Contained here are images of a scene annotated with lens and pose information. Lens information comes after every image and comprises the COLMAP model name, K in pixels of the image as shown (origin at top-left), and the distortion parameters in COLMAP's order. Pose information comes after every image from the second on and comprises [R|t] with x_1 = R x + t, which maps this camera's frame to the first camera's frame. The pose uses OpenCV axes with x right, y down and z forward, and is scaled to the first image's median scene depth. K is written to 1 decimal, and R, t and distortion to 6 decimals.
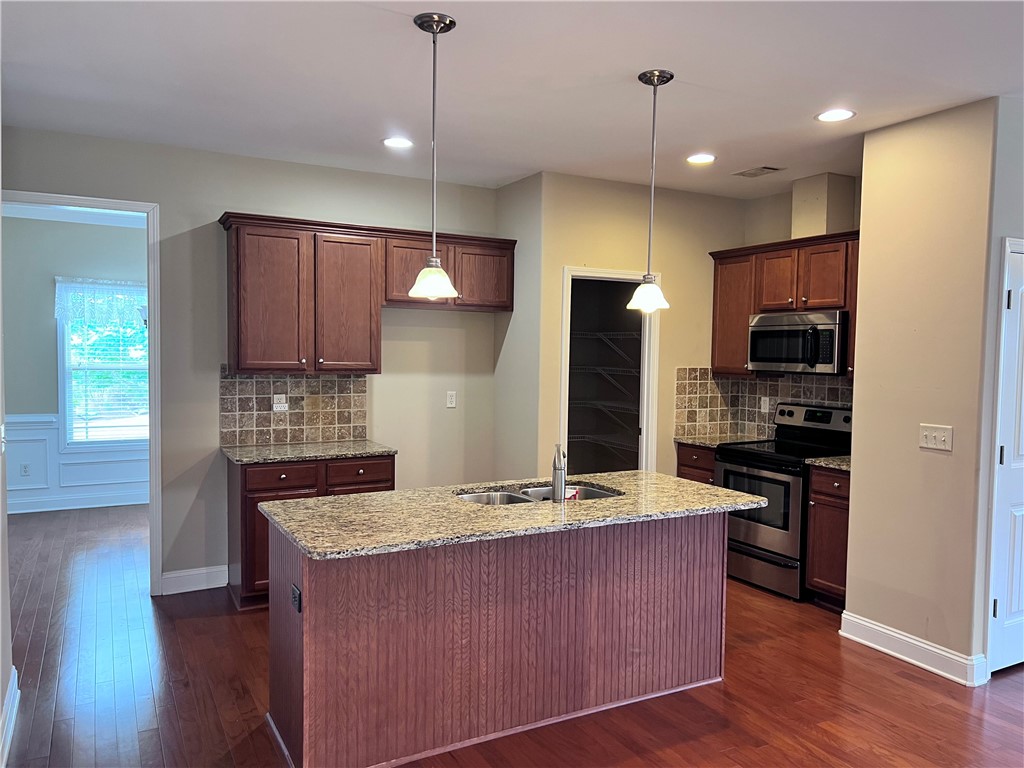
lens RADIAL K [[766.2, 0, 513.8], [0, 766.2, 386.0], [0, 0, 1]] dist [0.058887, -0.057072]
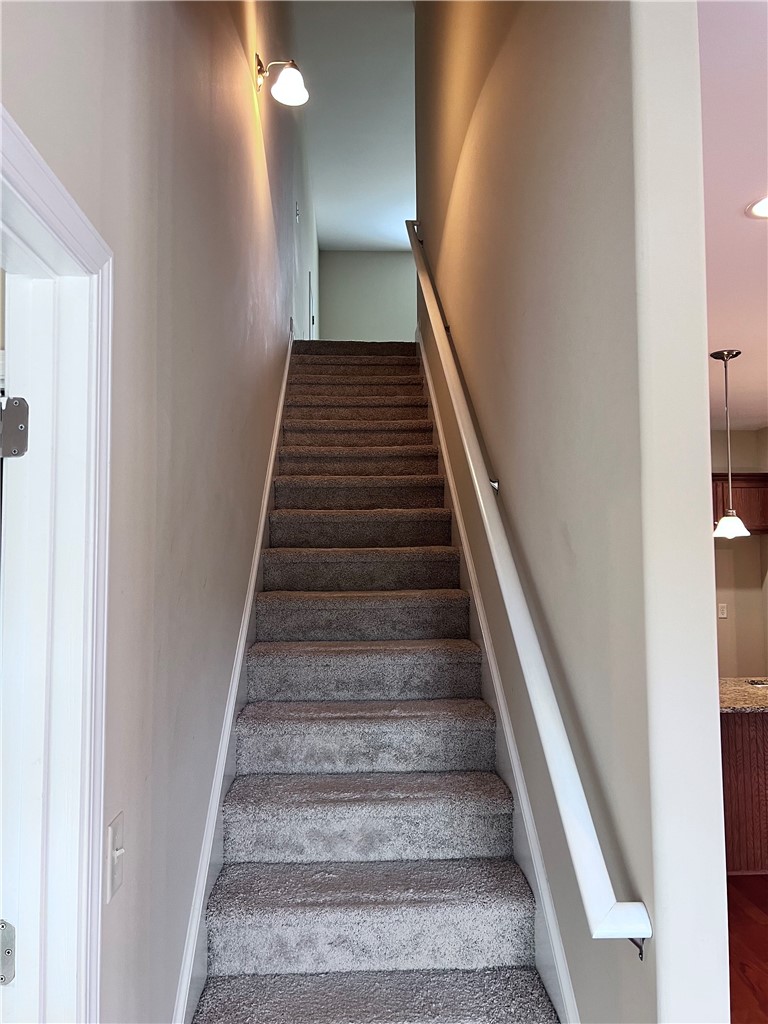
lens RADIAL K [[766.2, 0, 378.3], [0, 766.2, 515.6], [0, 0, 1]] dist [0.058887, -0.057072]
pose [[0.899389, -0.044789, -0.434848, -0.039104], [-0.002082, 0.994287, -0.106716, -0.000281], [0.437144, 0.096885, 0.894158, -0.335108]]
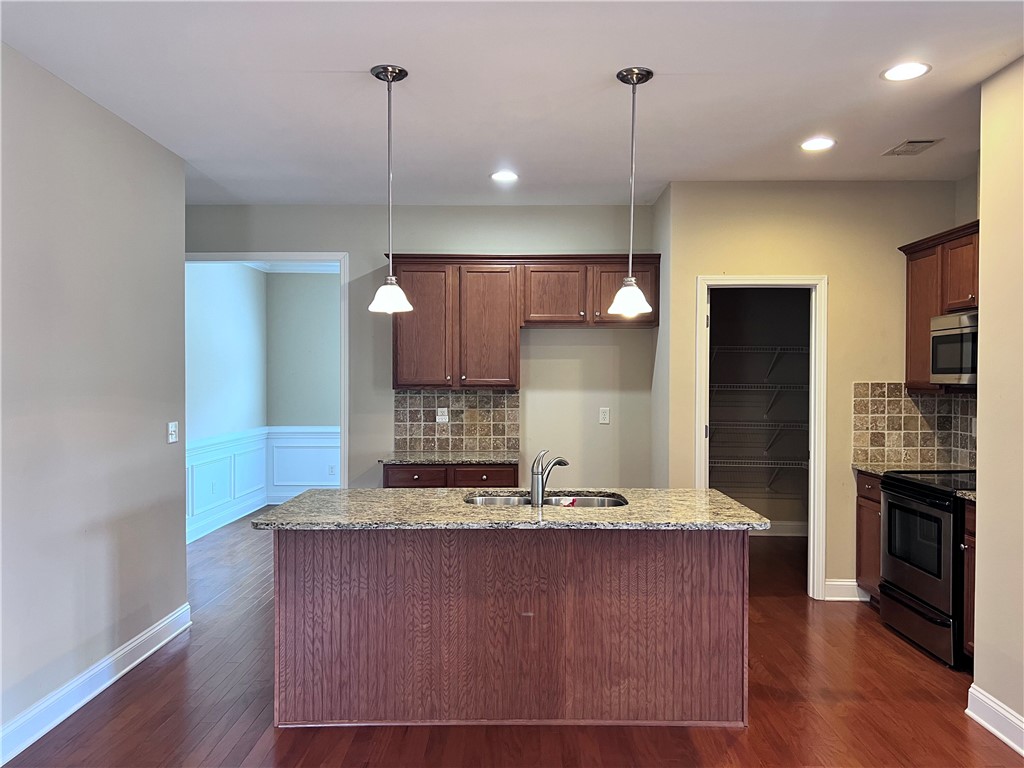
lens RADIAL K [[755.7, 0, 513.4], [0, 755.7, 385.3], [0, 0, 1]] dist [0.064082, -0.050692]
pose [[0.875126, -0.007747, -0.483833, 0.343439], [-0.012007, 0.999216, -0.037718, 0.019184], [0.483746, 0.038817, 0.874347, 0.067575]]
